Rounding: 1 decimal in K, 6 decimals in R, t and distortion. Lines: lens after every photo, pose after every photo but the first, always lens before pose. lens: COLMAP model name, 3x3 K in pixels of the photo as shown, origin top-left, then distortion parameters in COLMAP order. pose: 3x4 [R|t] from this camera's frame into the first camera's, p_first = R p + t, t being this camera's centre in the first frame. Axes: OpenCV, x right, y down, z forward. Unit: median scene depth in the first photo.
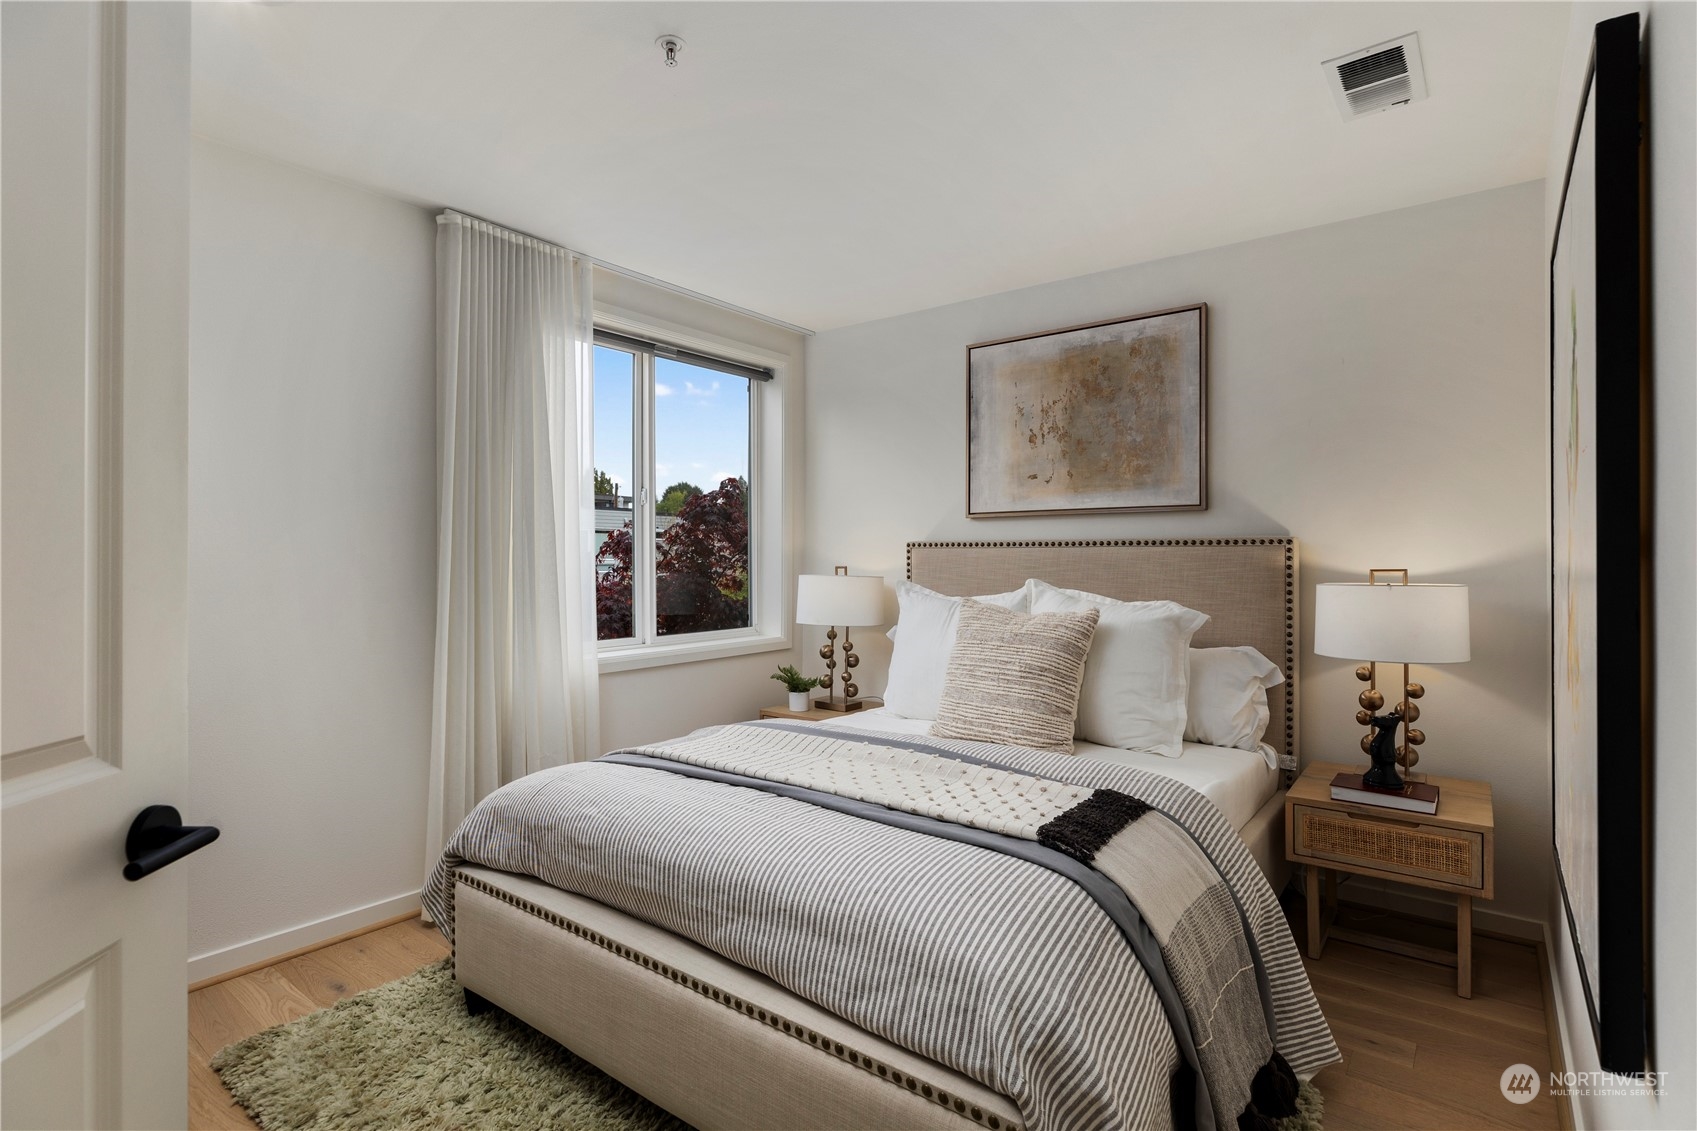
lens RADIAL K [[829.6, 0, 852.8], [0, 829.6, 556.2], [0, 0, 1]] dist [0.000048, -0.011915]
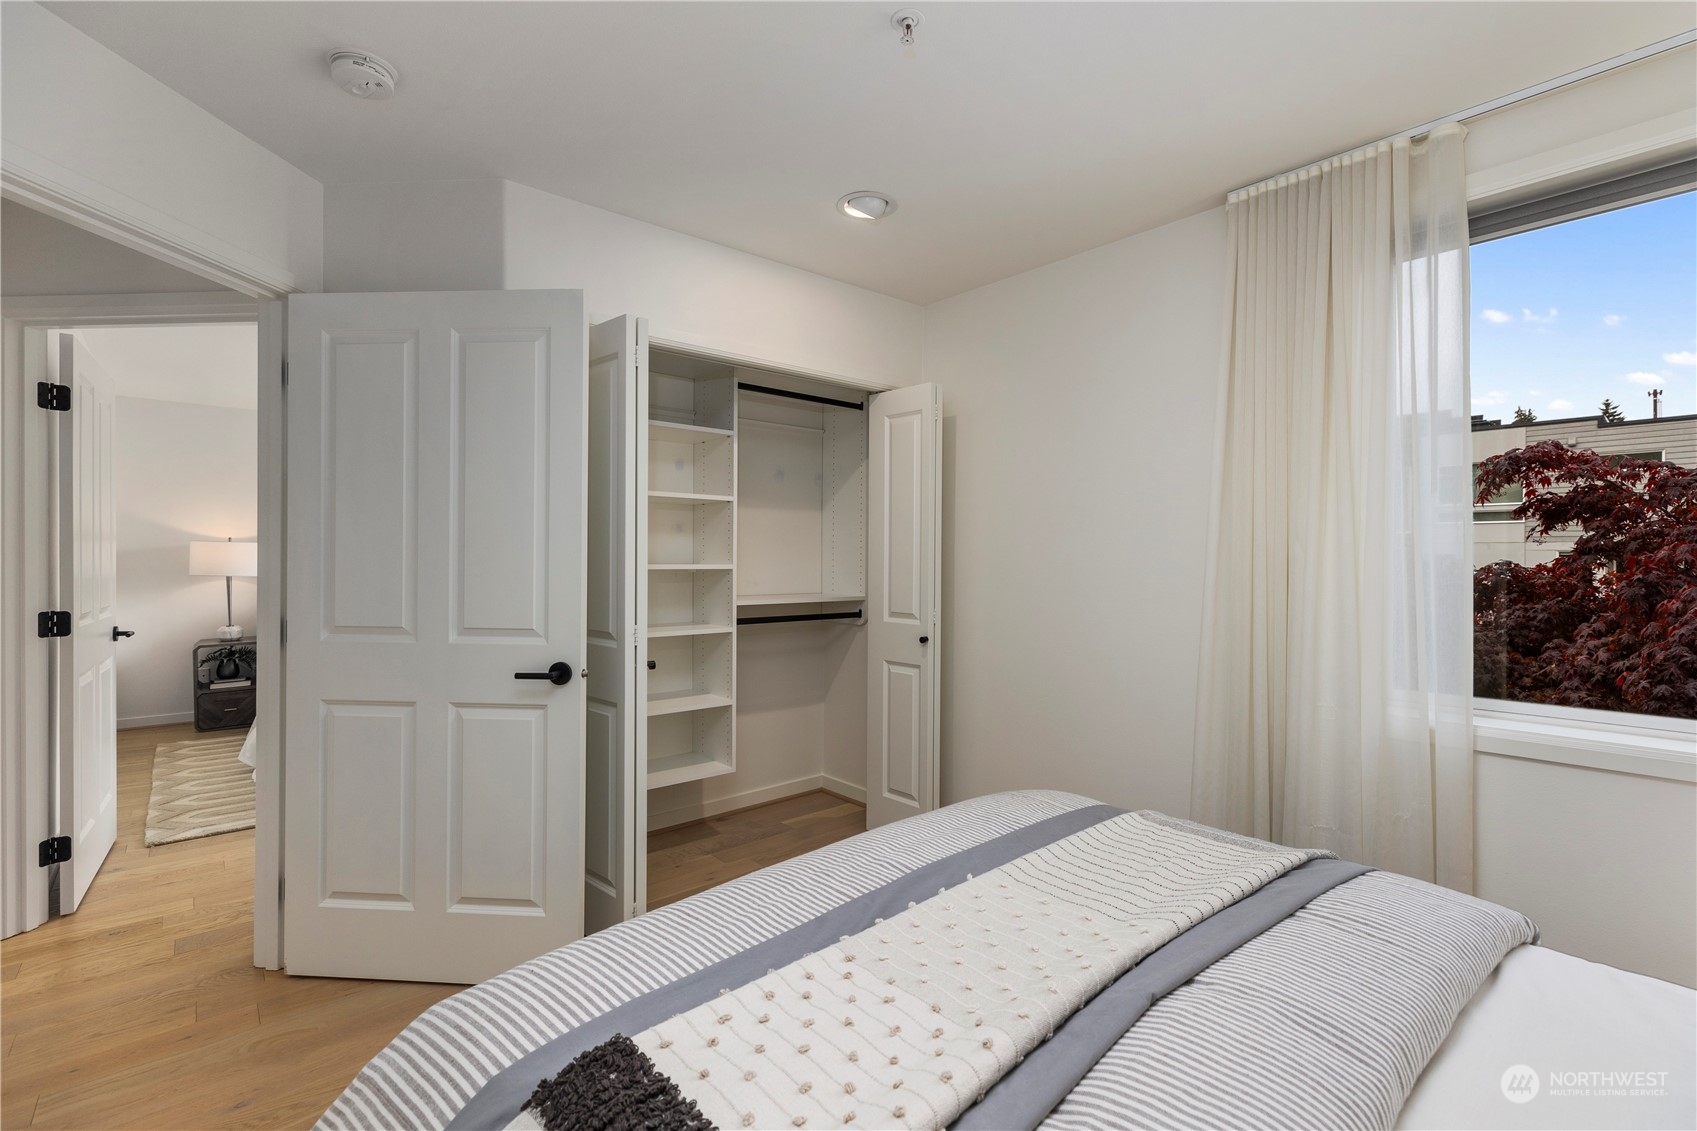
lens RADIAL K [[735.9, 0, 847.8], [0, 735.9, 583.7], [0, 0, 1]] dist [0.002440, 0.000410]
pose [[-0.187188, 0.030327, -0.981856, 0.785321], [-0.000906, 0.999518, 0.031045, -0.013420], [0.982324, 0.006701, -0.187070, 1.403132]]
